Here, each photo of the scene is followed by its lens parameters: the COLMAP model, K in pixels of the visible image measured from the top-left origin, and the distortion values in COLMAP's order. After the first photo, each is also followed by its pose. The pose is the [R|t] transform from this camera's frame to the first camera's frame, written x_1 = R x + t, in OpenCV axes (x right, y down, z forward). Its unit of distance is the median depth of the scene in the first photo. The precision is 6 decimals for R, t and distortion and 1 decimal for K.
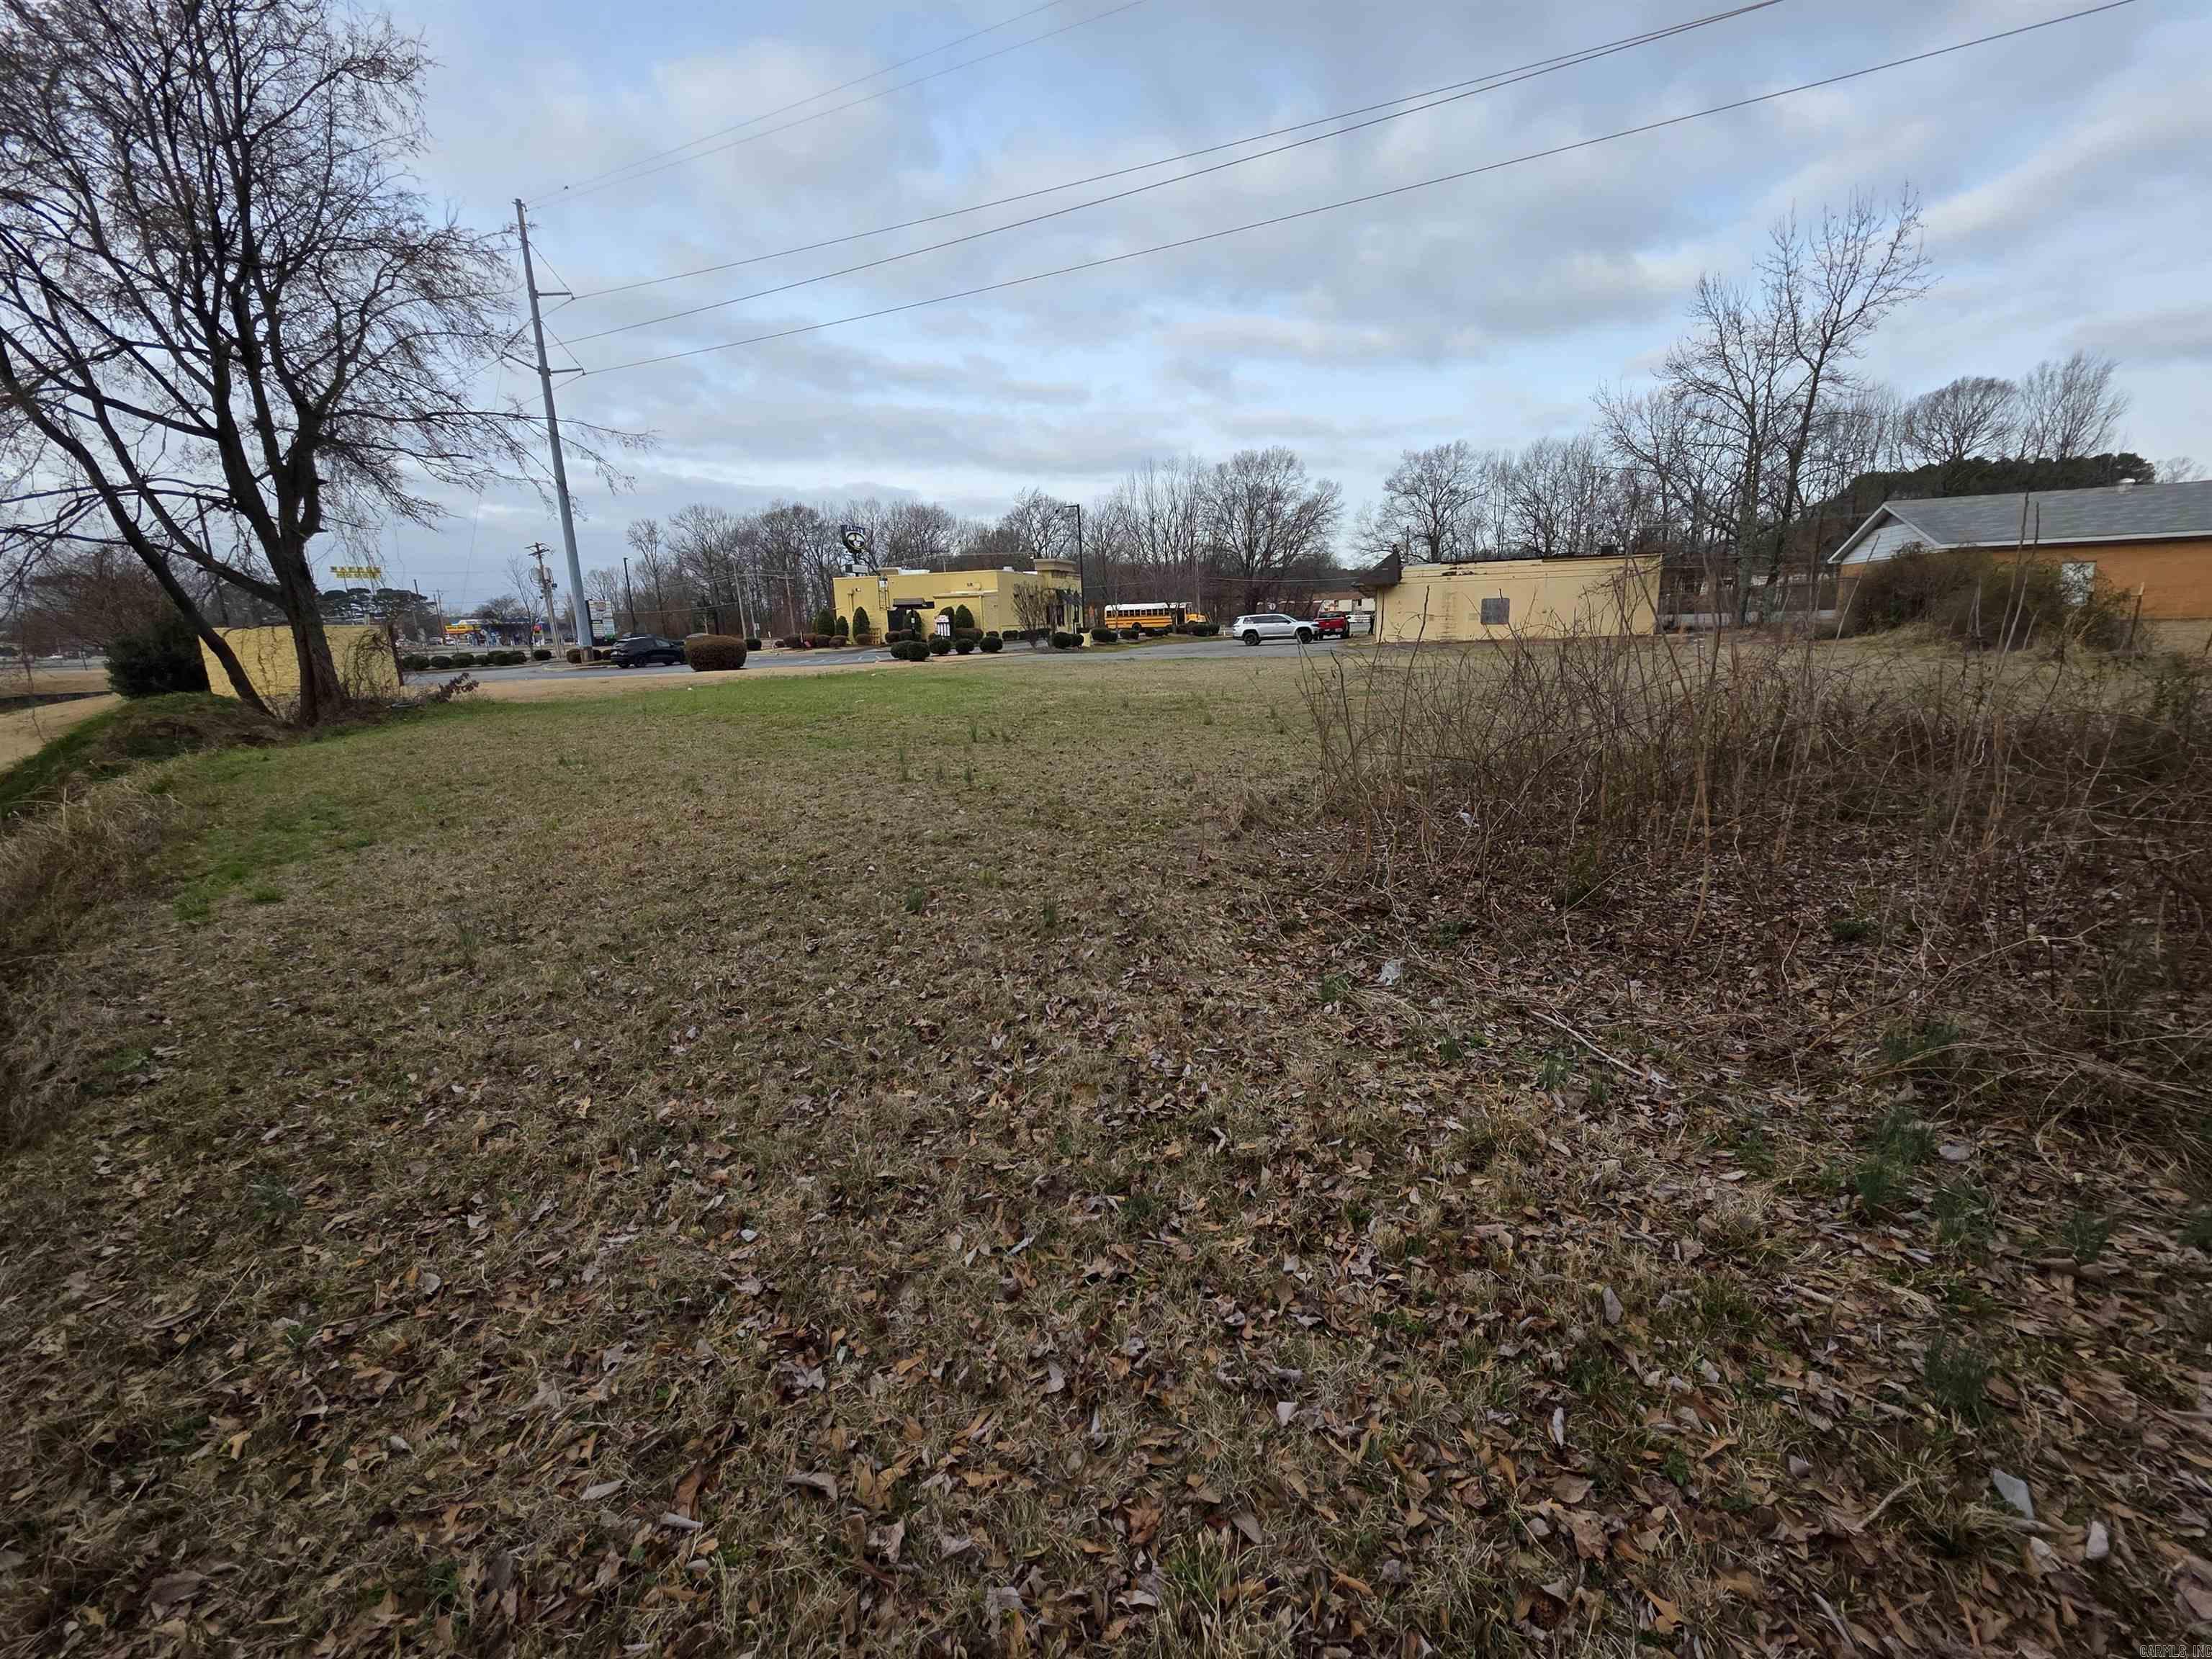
lens RADIAL K [[877.9, 0, 1115.4], [0, 877.9, 808.4], [0, 0, 1]] dist [0.006868, -0.002167]
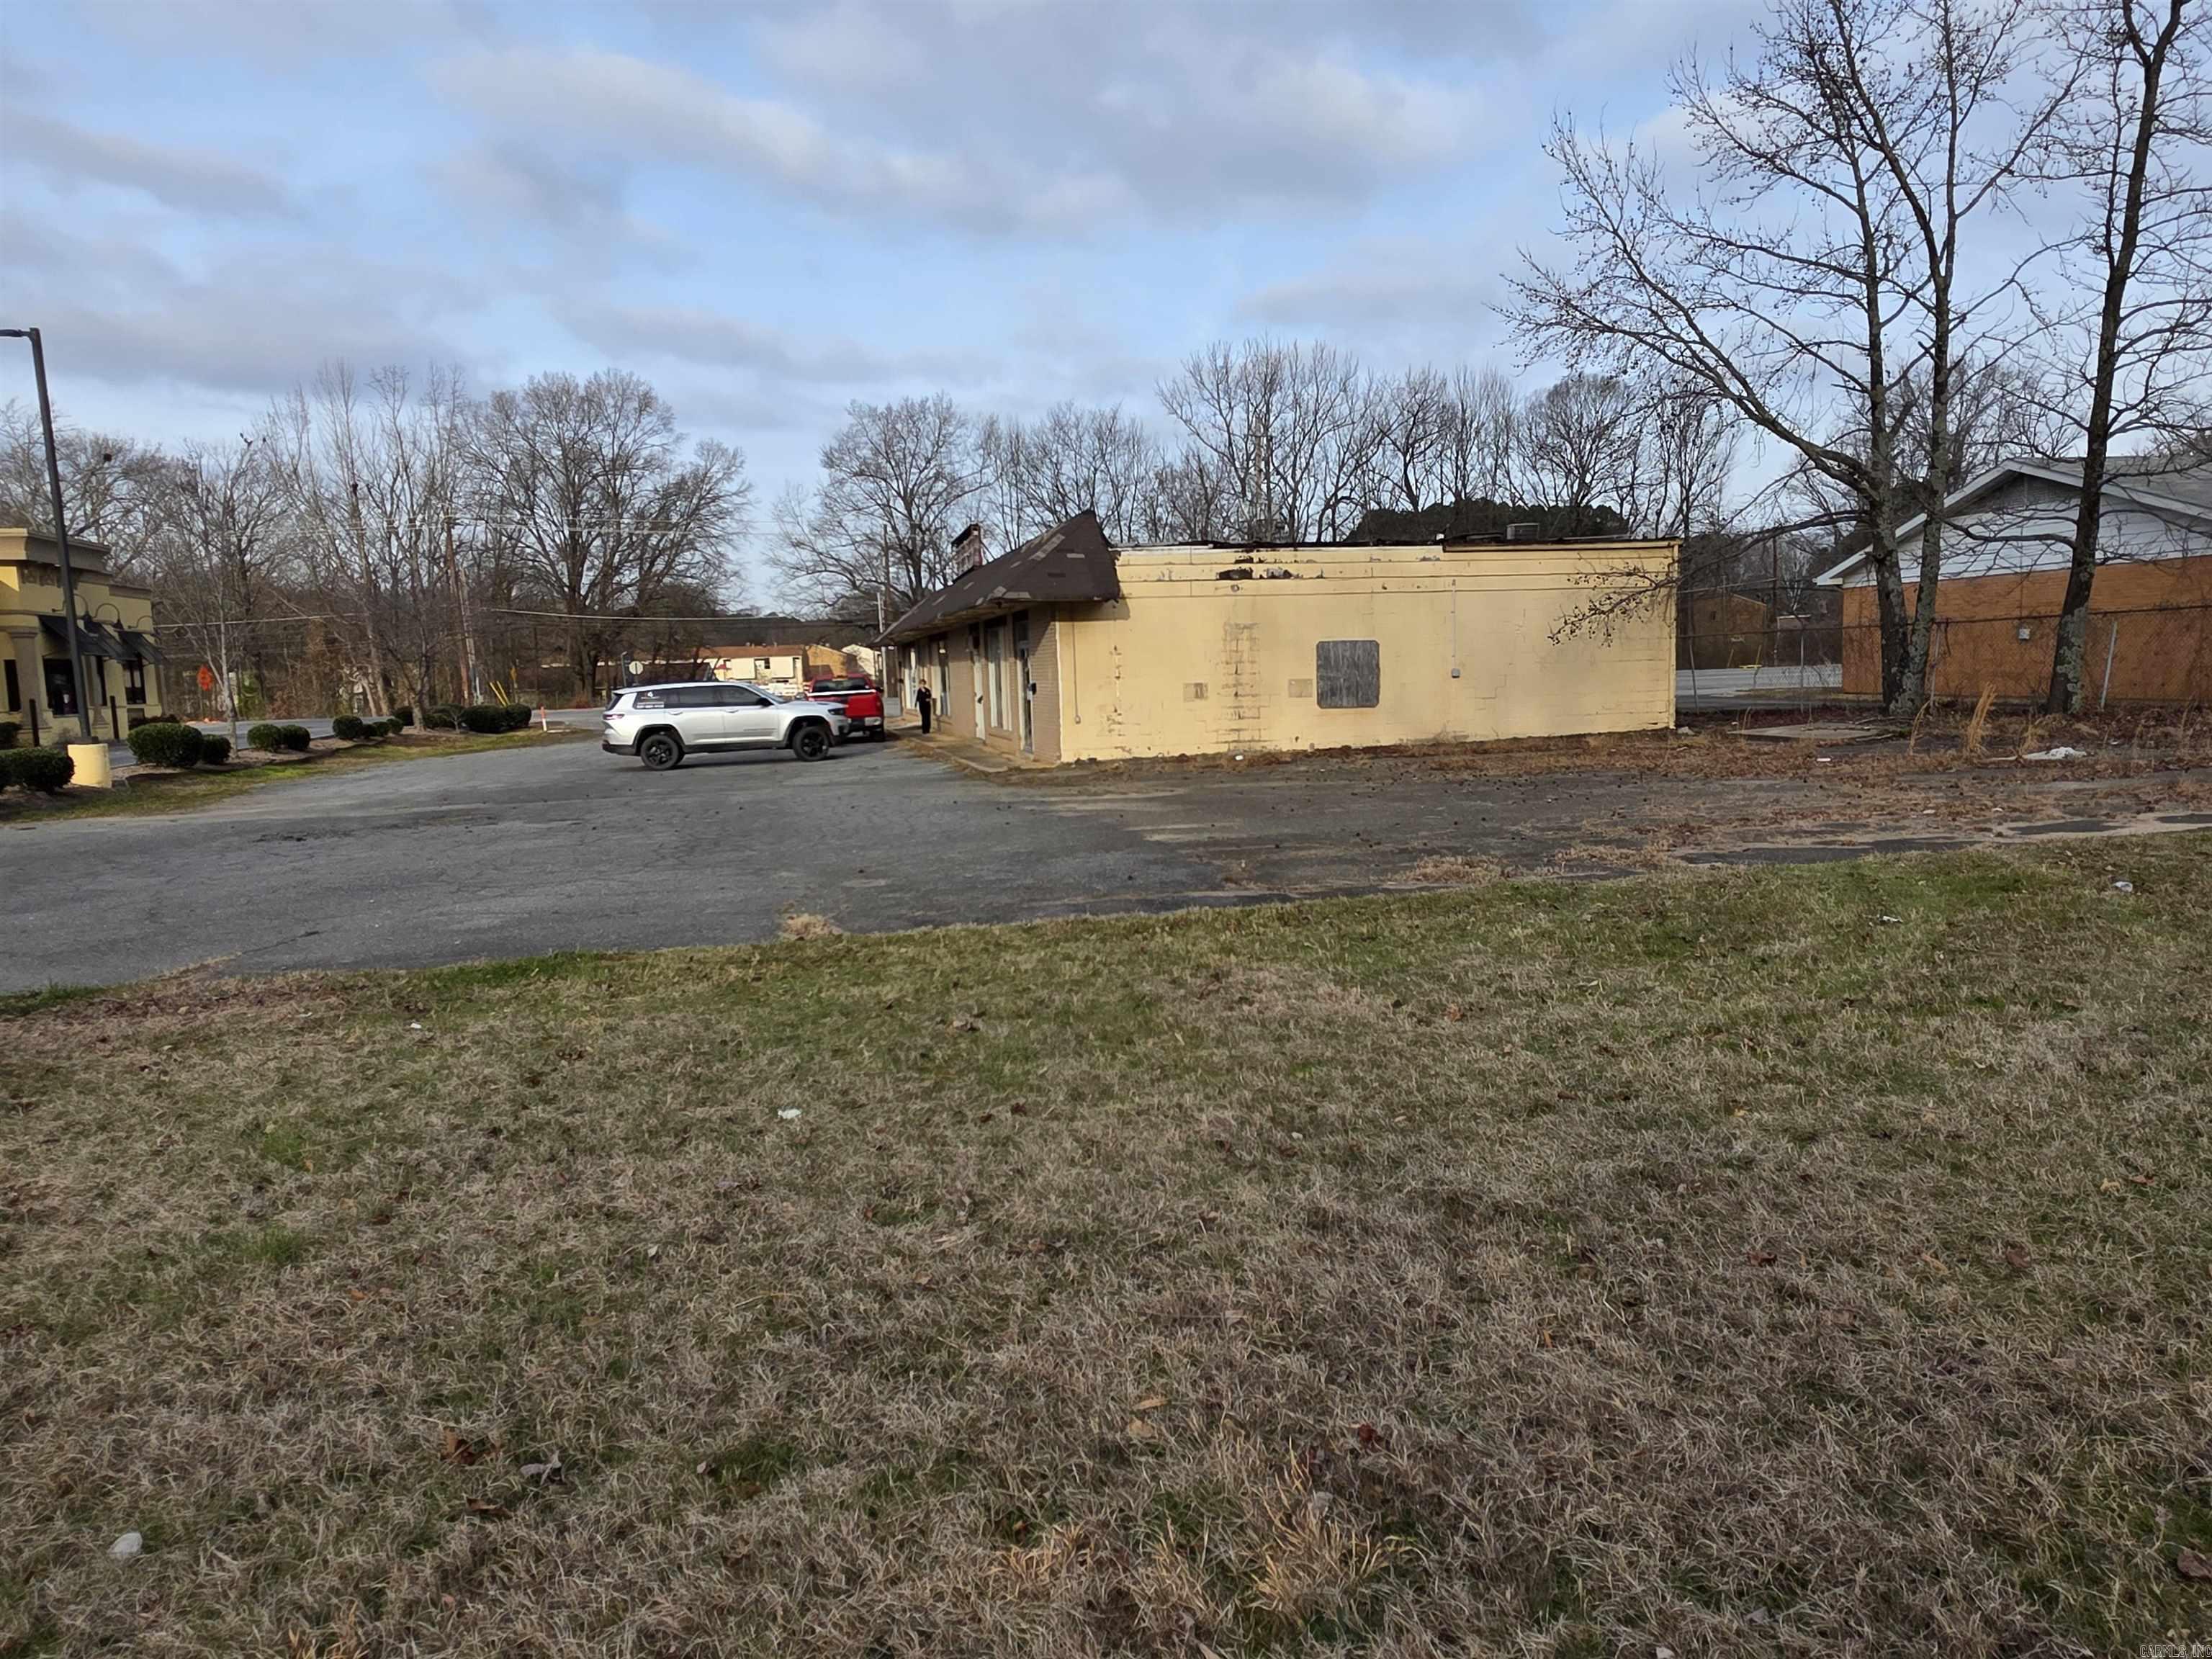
lens RADIAL K [[1332.3, 0, 1102.8], [0, 1332.3, 793.6], [0, 0, 1]] dist [-0.001570, -0.000692]
pose [[0.858628, -0.046658, 0.510471, 0.014751], [0.114658, 0.988098, -0.102544, -0.045360], [-0.499611, 0.146576, 0.853759, 0.204714]]
